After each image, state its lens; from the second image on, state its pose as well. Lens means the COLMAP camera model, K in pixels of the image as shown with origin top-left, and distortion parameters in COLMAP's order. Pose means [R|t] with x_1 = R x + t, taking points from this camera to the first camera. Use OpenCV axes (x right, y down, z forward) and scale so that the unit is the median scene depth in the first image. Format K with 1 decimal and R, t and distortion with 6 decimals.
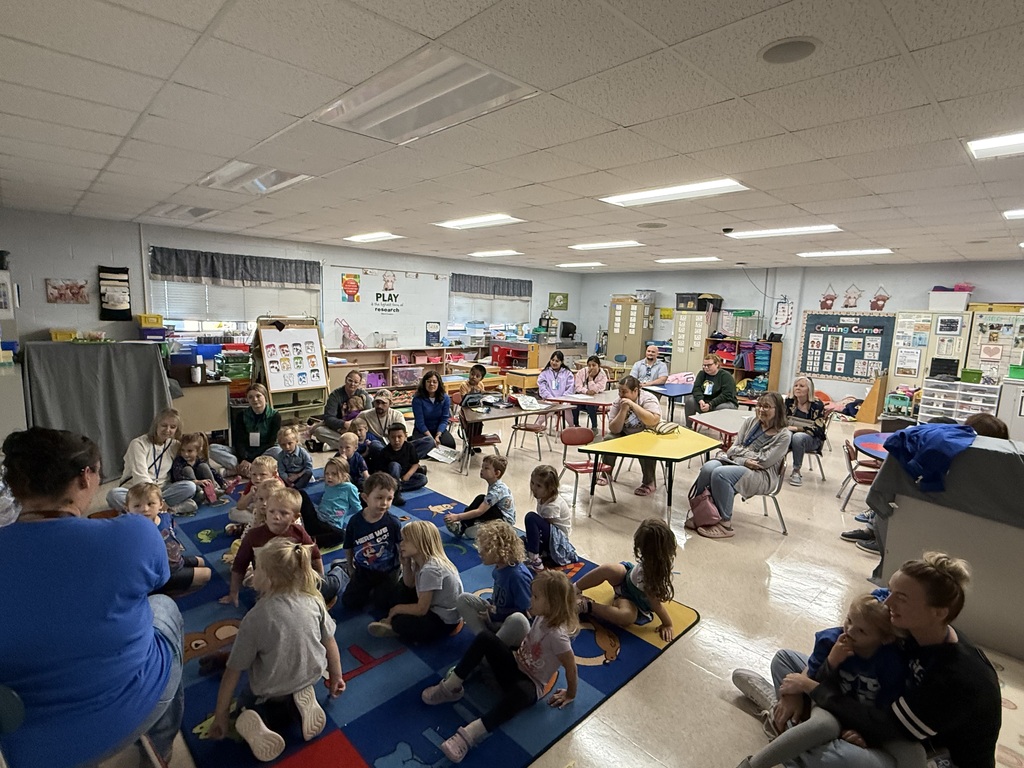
lens RADIAL K [[518.7, 0, 511.0], [0, 518.7, 383.6], [0, 0, 1]] dist [0.000717, -0.000027]
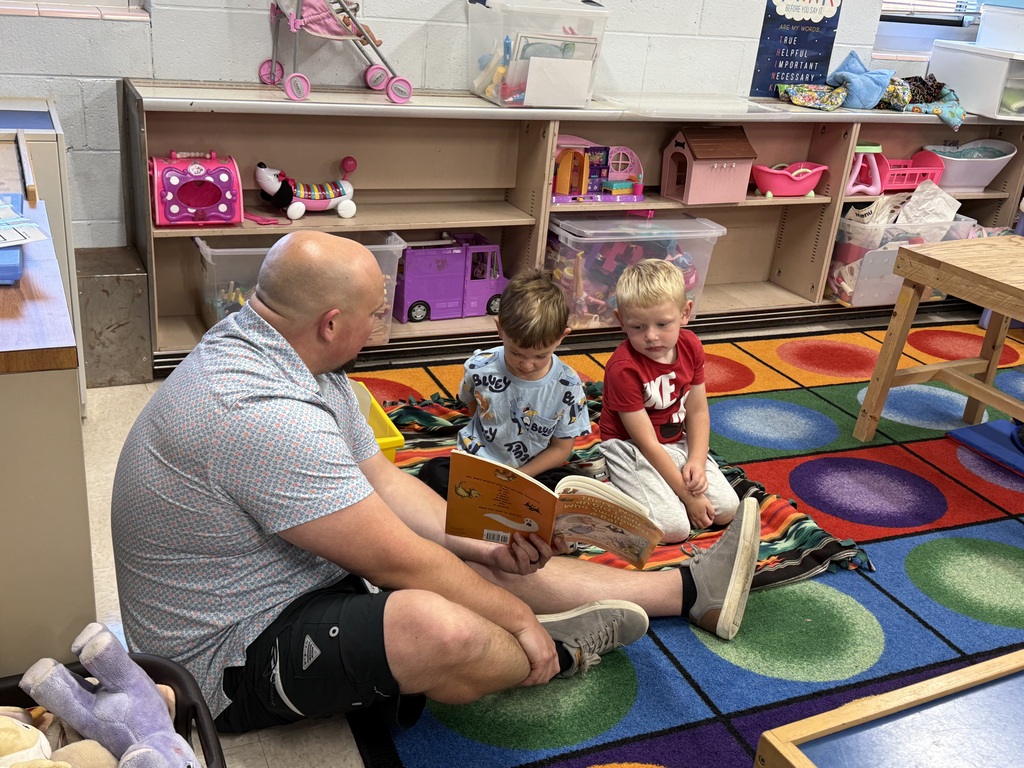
lens RADIAL K [[1040.9, 0, 517.5], [0, 1040.9, 387.3], [0, 0, 1]] dist [0.005944, 0.000000]
pose [[0.948809, 0.160737, -0.271891, -0.124052], [-0.091099, 0.963508, 0.251702, -0.058477], [0.302426, -0.214049, 0.928828, 0.604839]]
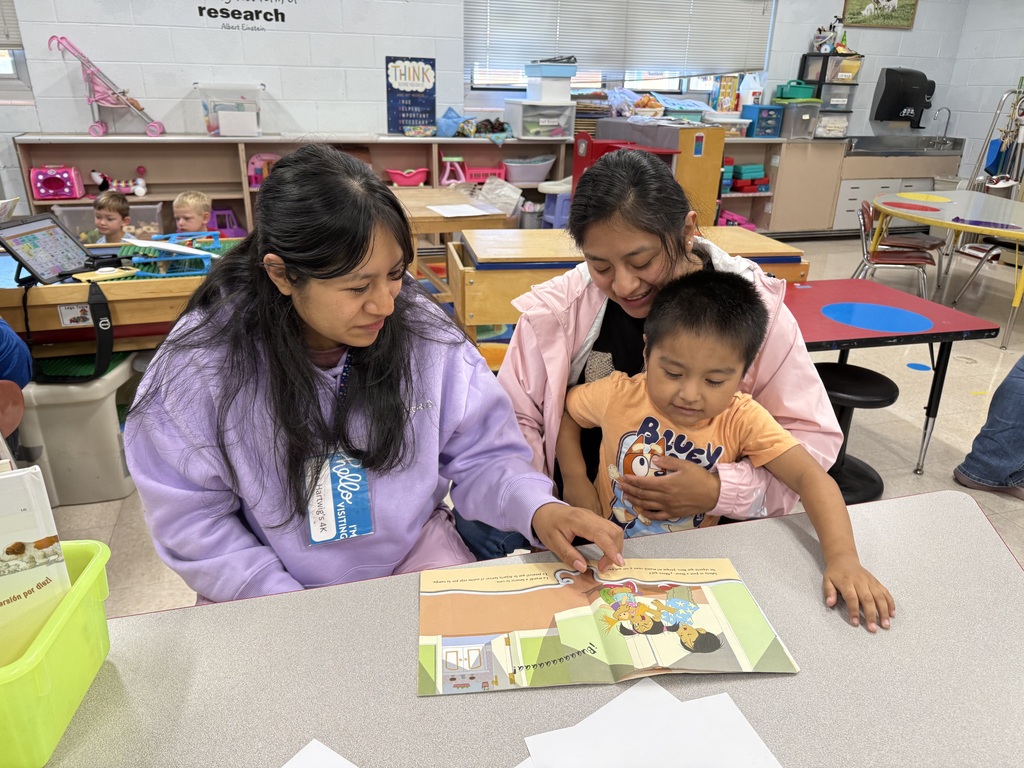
lens RADIAL K [[722.8, 0, 515.7], [0, 722.8, 384.8], [0, 0, 1]] dist [0.005939, -0.010561]
pose [[0.904119, 0.149082, -0.400429, 0.123336], [-0.051570, 0.968379, 0.244095, -0.033403], [0.424157, -0.200041, 0.883218, 0.578579]]
